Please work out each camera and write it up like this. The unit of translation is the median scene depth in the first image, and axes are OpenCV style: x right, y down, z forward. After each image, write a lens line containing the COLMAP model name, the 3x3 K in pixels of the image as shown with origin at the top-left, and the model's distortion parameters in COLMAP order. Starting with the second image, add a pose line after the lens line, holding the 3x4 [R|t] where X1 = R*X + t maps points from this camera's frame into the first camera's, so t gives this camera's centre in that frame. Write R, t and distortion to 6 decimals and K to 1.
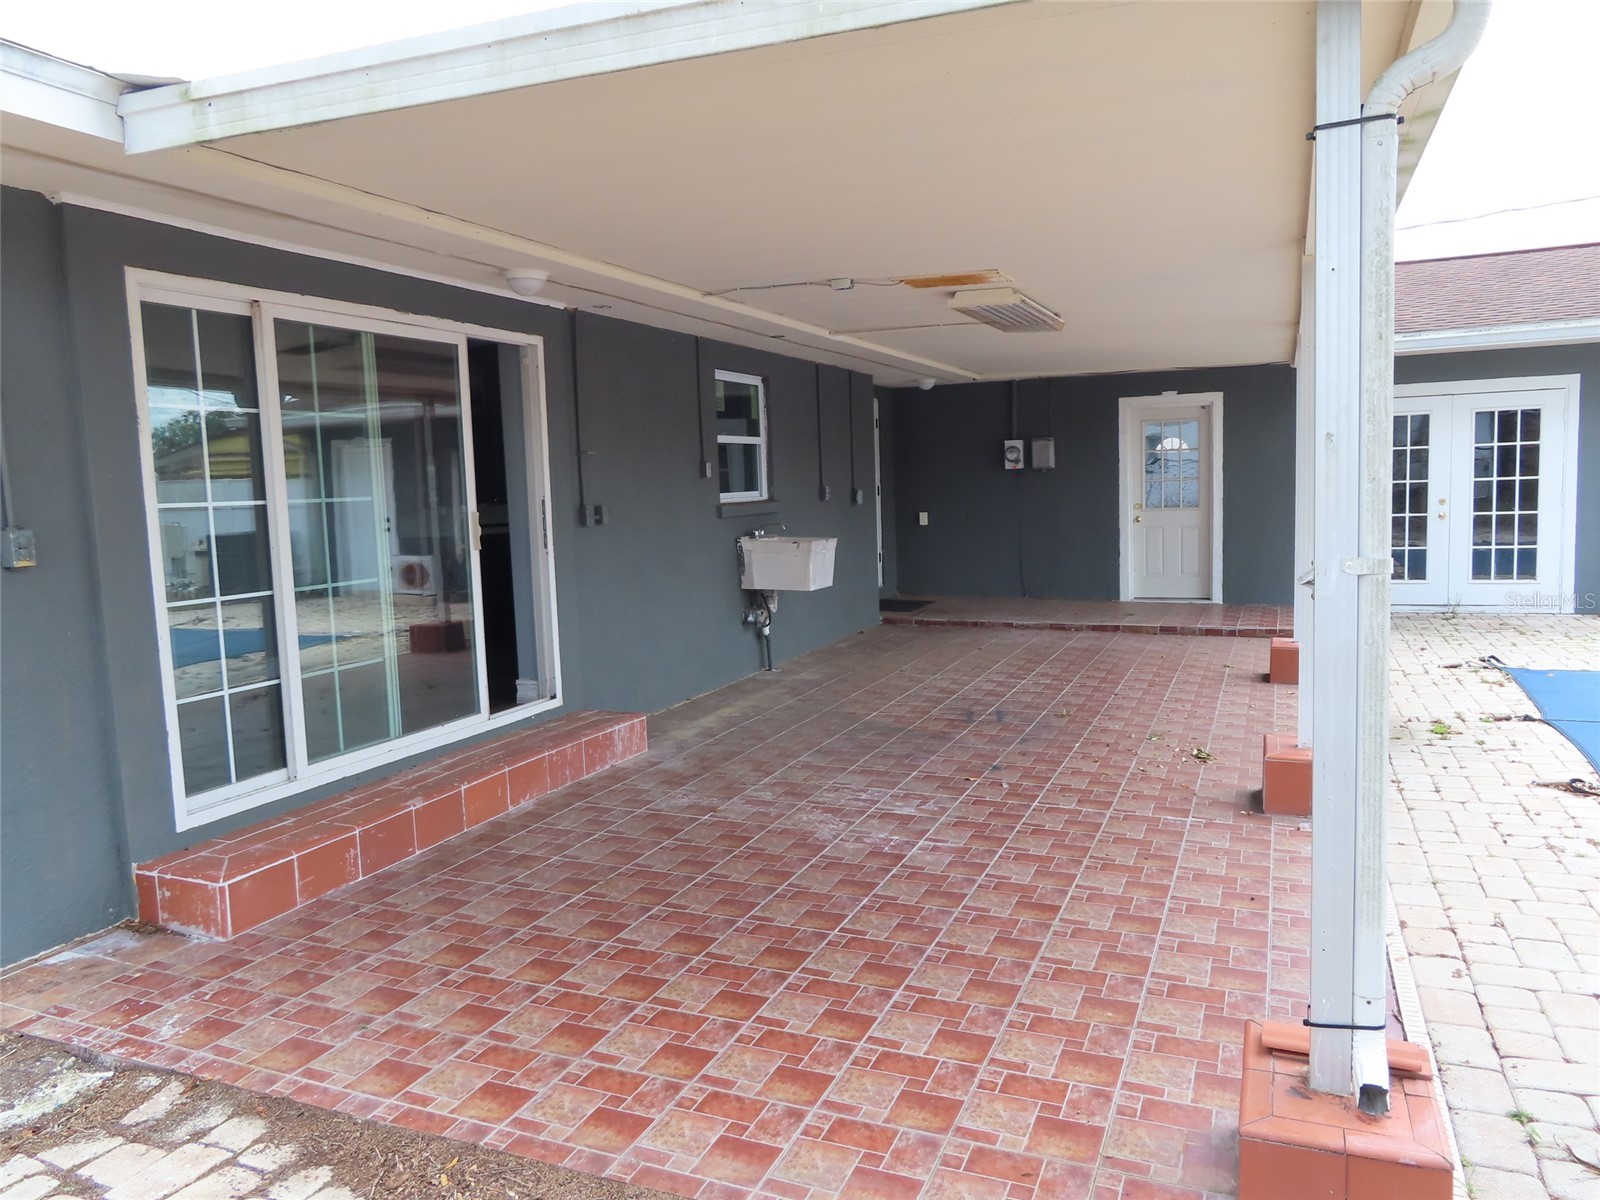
lens RADIAL K [[1139.9, 0, 804.3], [0, 1139.9, 600.3], [0, 0, 1]] dist [-0.013709, 0.012150]
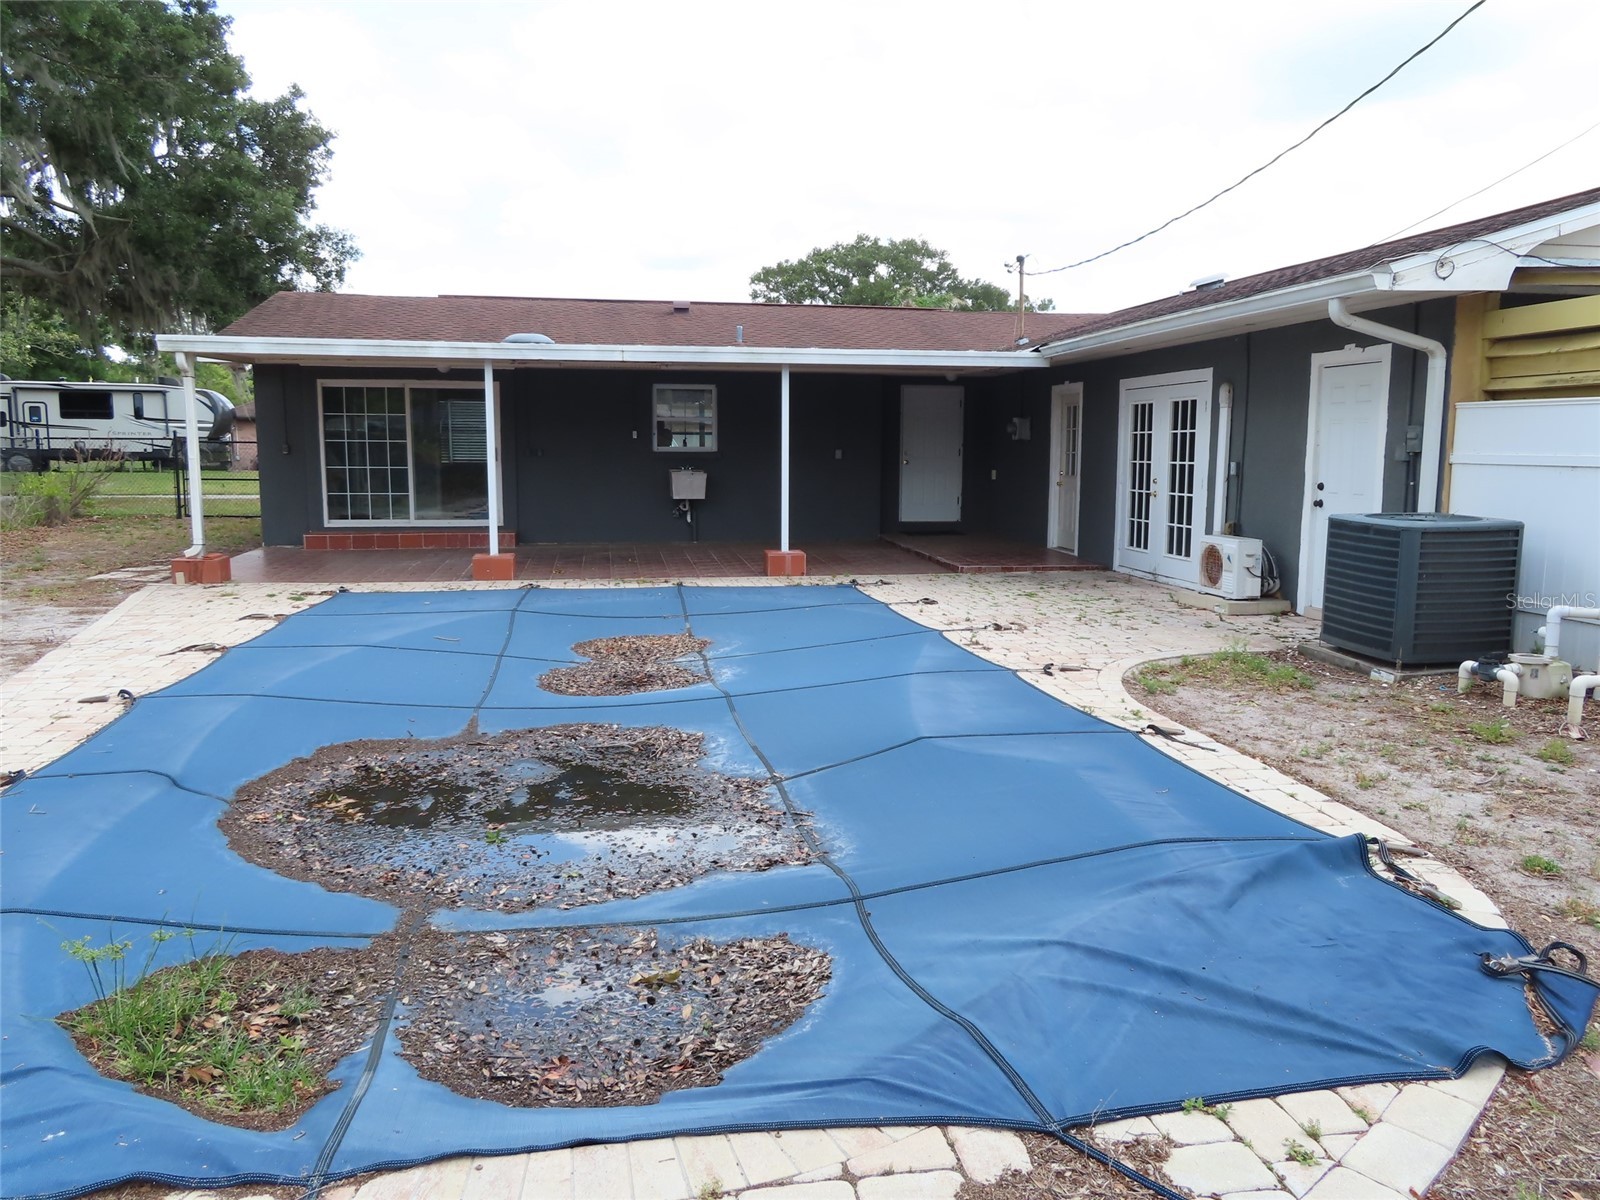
lens RADIAL K [[1139.9, 0, 797.6], [0, 1139.9, 597.2], [0, 0, 1]] dist [-0.013709, 0.012150]
pose [[0.534215, 0.148491, -0.832205, 2.231403], [-0.112330, 0.988191, 0.104215, -0.087283], [0.837852, 0.037809, 0.544586, 0.168011]]
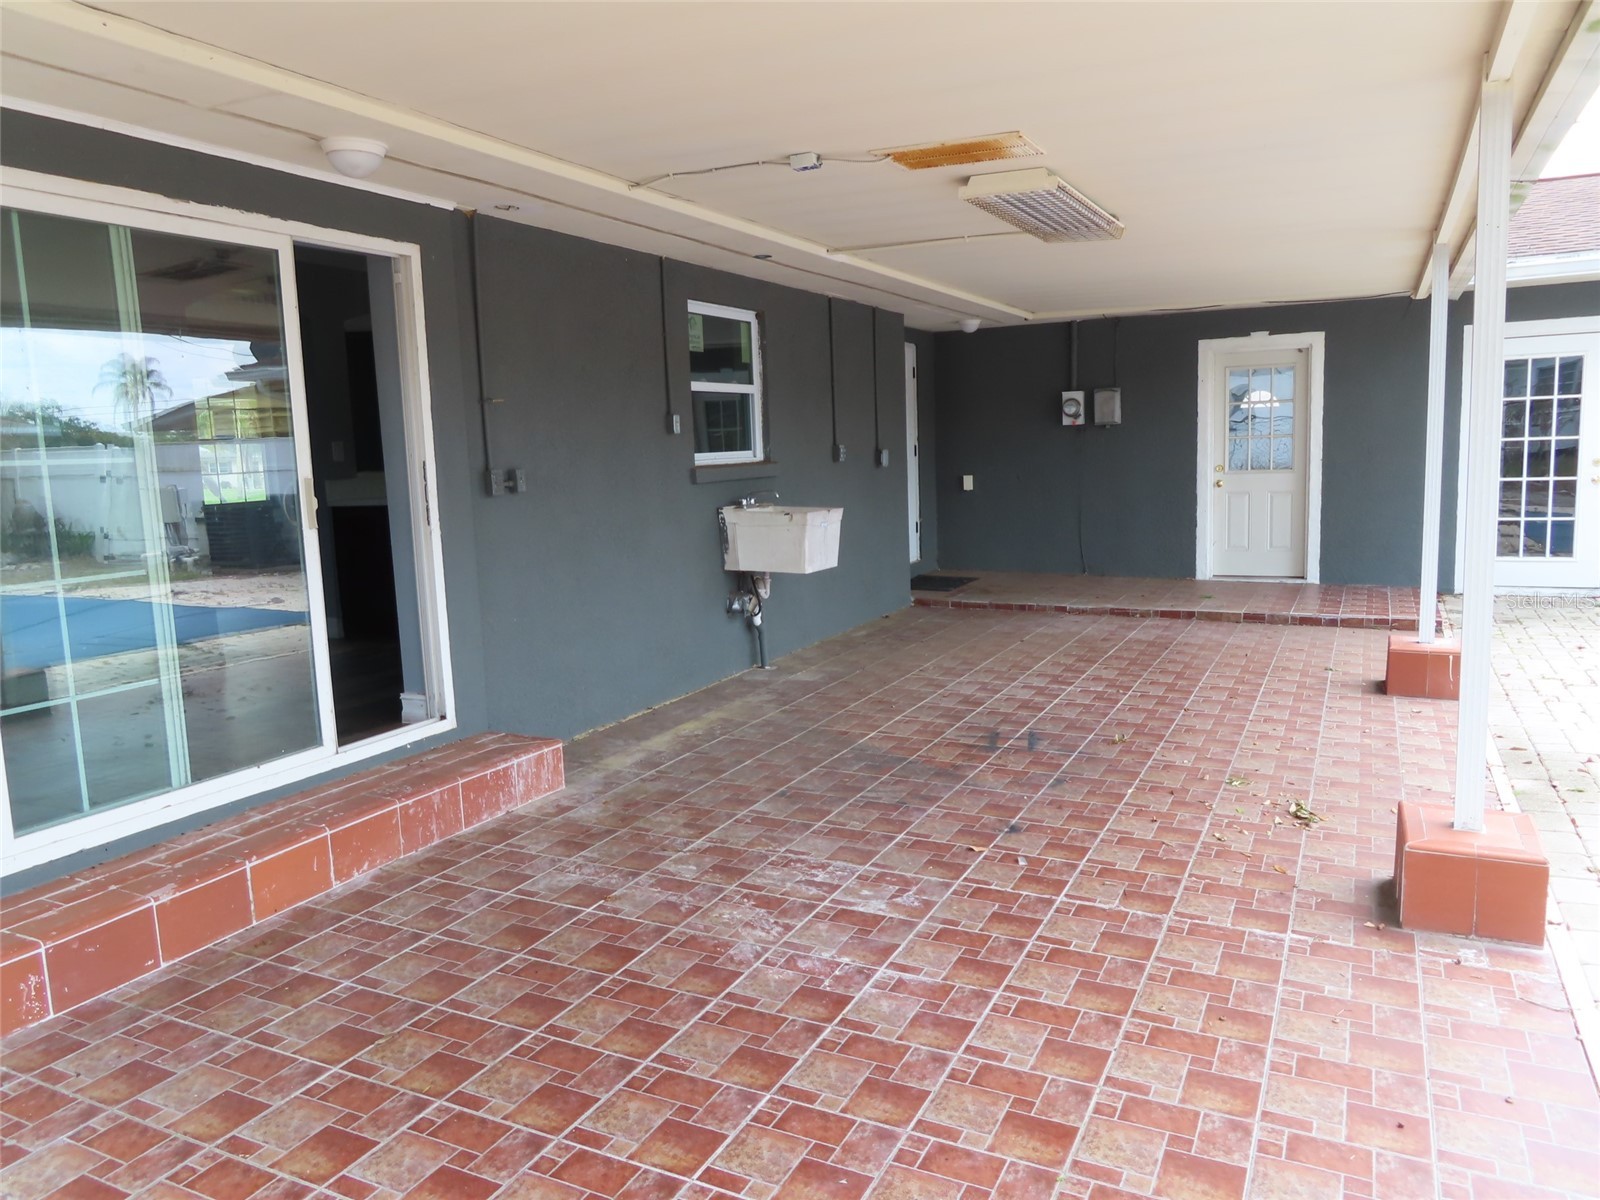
lens RADIAL K [[1139.9, 0, 807.3], [0, 1139.9, 598.5], [0, 0, 1]] dist [-0.013709, 0.012150]
pose [[0.998100, 0.006446, -0.061281, 0.071607], [-0.004493, 0.999479, 0.031955, -0.021022], [0.061455, -0.031618, 0.997609, 0.241296]]
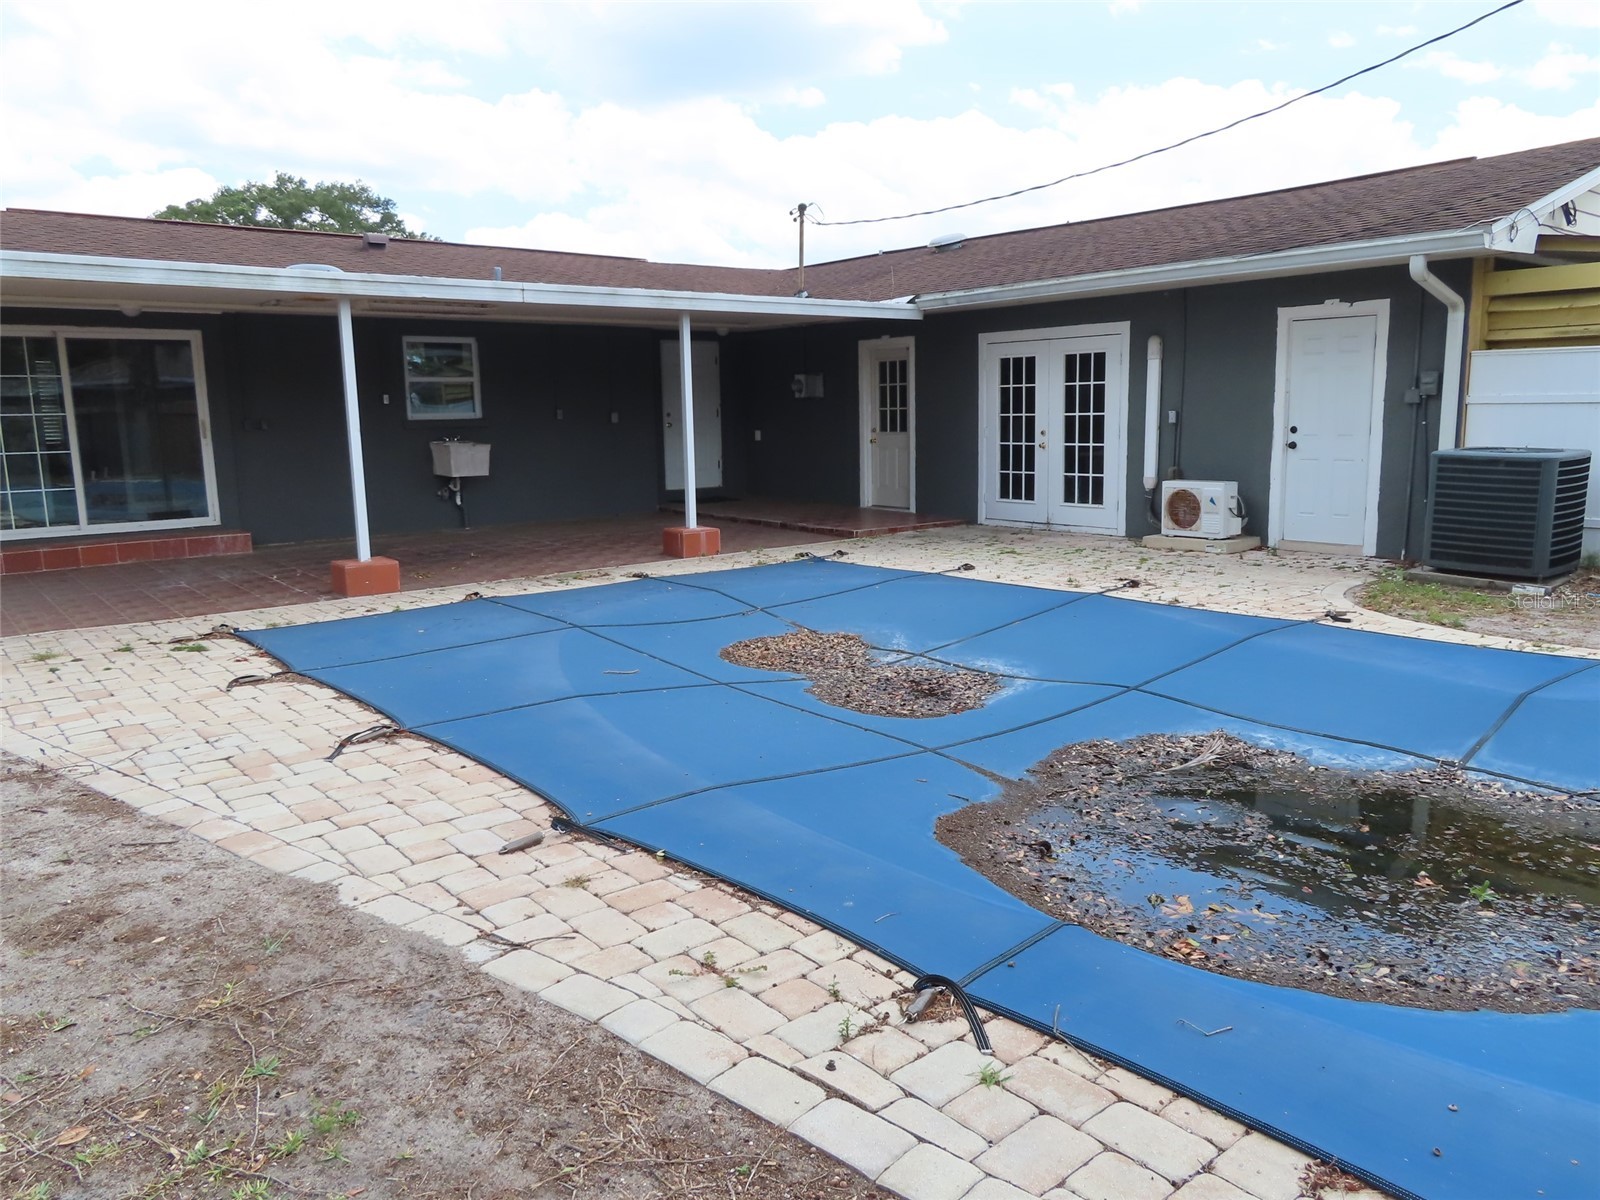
lens RADIAL K [[1139.9, 0, 802.9], [0, 1139.9, 605.5], [0, 0, 1]] dist [-0.013709, 0.012150]
pose [[0.885470, 0.098359, -0.454167, 1.495233], [-0.061605, 0.993563, 0.095068, -0.014443], [0.460595, -0.056200, 0.885830, -0.236897]]
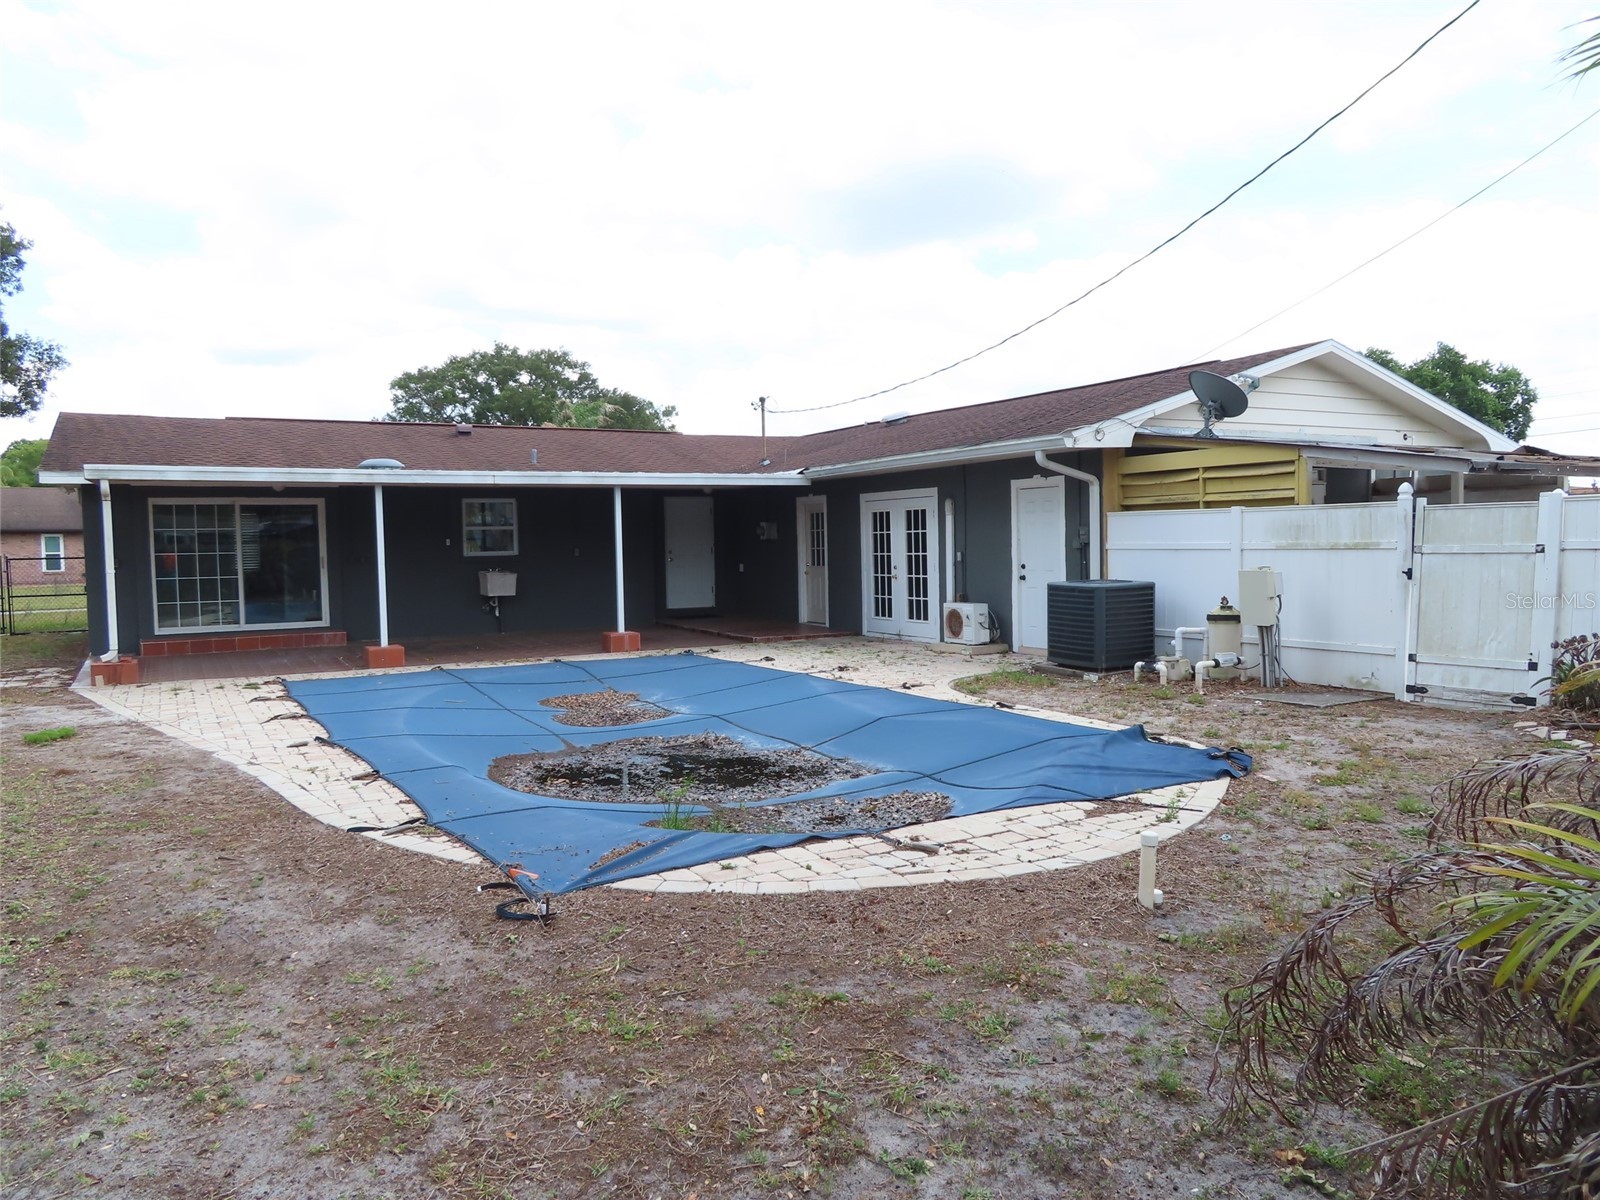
lens RADIAL K [[1139.9, 0, 796.2], [0, 1139.9, 606.6], [0, 0, 1]] dist [-0.013709, 0.012150]
pose [[0.783353, 0.056382, -0.619015, 2.386758], [-0.074751, 0.997195, -0.003769, -0.031739], [0.617066, 0.049224, 0.785370, -0.493047]]
